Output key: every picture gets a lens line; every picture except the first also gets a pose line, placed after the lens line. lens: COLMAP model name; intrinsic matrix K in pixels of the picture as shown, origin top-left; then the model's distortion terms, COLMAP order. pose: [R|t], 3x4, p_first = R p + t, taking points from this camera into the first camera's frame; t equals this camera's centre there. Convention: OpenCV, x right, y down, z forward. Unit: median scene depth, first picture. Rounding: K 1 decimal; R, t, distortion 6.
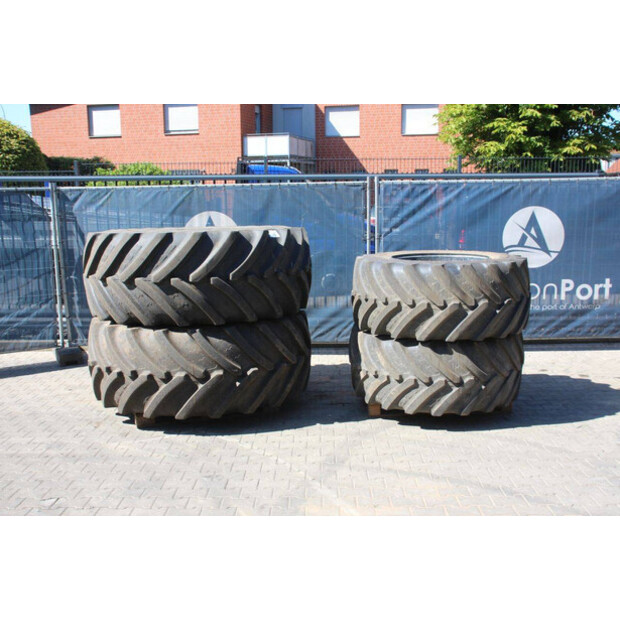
lens RADIAL K [[672.5, 0, 318.2], [0, 672.5, 310.5], [0, 0, 1]] dist [-0.031173, 0.006168]
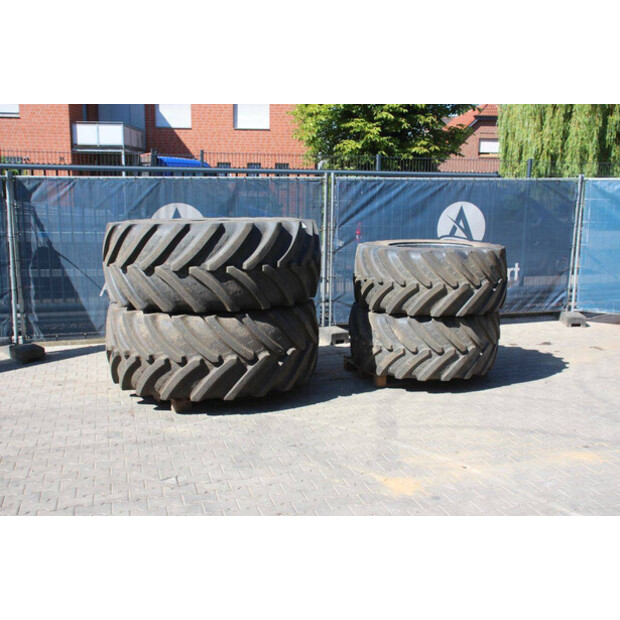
lens RADIAL K [[672.5, 0, 318.2], [0, 672.5, 310.5], [0, 0, 1]] dist [-0.031173, 0.006168]
pose [[0.954920, -0.035740, 0.294705, -0.342533], [0.032588, 0.999347, 0.015602, 0.008209], [-0.295071, -0.005295, 0.955461, -0.047934]]
